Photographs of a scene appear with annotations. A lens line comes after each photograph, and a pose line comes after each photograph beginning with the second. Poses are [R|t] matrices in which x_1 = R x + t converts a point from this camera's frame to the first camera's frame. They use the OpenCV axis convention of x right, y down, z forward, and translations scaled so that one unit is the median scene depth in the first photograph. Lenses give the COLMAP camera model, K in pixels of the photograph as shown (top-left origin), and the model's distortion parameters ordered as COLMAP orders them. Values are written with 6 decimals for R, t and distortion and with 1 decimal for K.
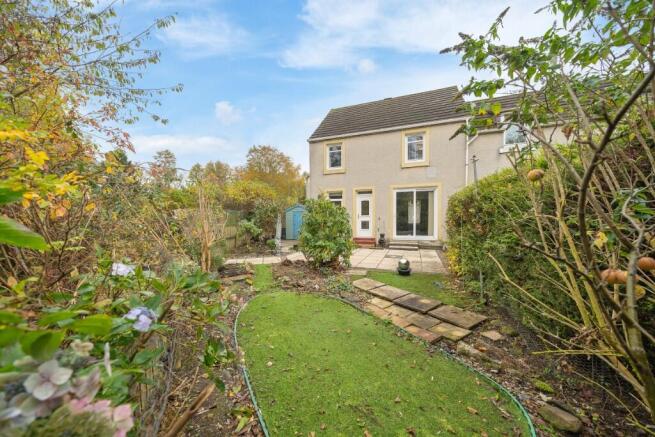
lens RADIAL K [[223.0, 0, 327.3], [0, 223.0, 219.4], [0, 0, 1]] dist [-0.003640, -0.000661]
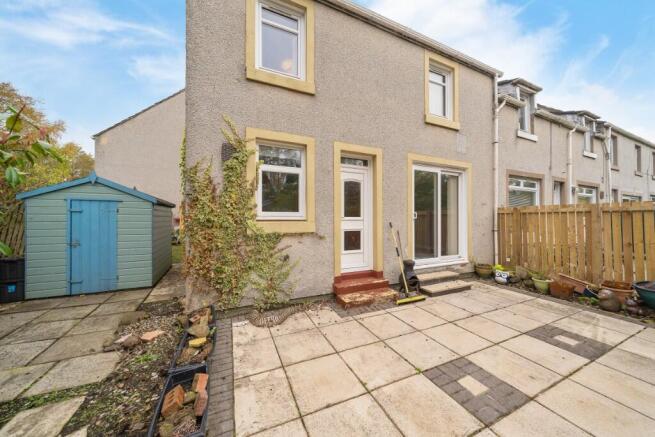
lens RADIAL K [[223.0, 0, 327.4], [0, 223.0, 220.4], [0, 0, 1]] dist [-0.003640, -0.000661]
pose [[0.720434, 0.002487, 0.693519, -0.153494], [-0.008871, 0.999945, 0.005629, -0.013577], [-0.693467, -0.010208, 0.720416, 0.741317]]
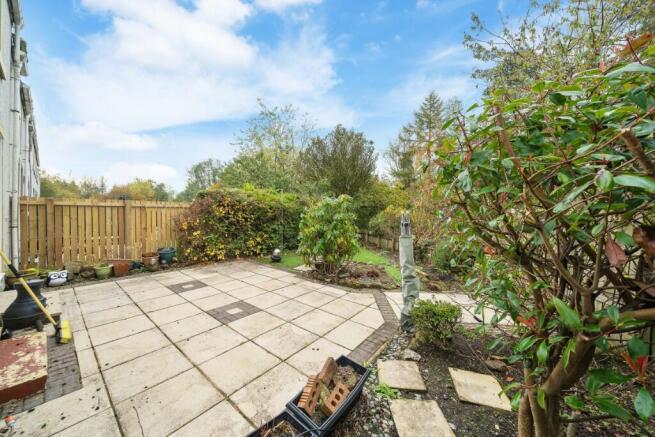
lens RADIAL K [[223.0, 0, 327.4], [0, 223.0, 215.1], [0, 0, 1]] dist [-0.003640, -0.000661]
pose [[-0.948768, -0.009871, 0.315820, -0.168791], [-0.008014, 0.999942, 0.007178, -0.019810], [-0.315873, 0.004279, -0.948792, 1.128771]]
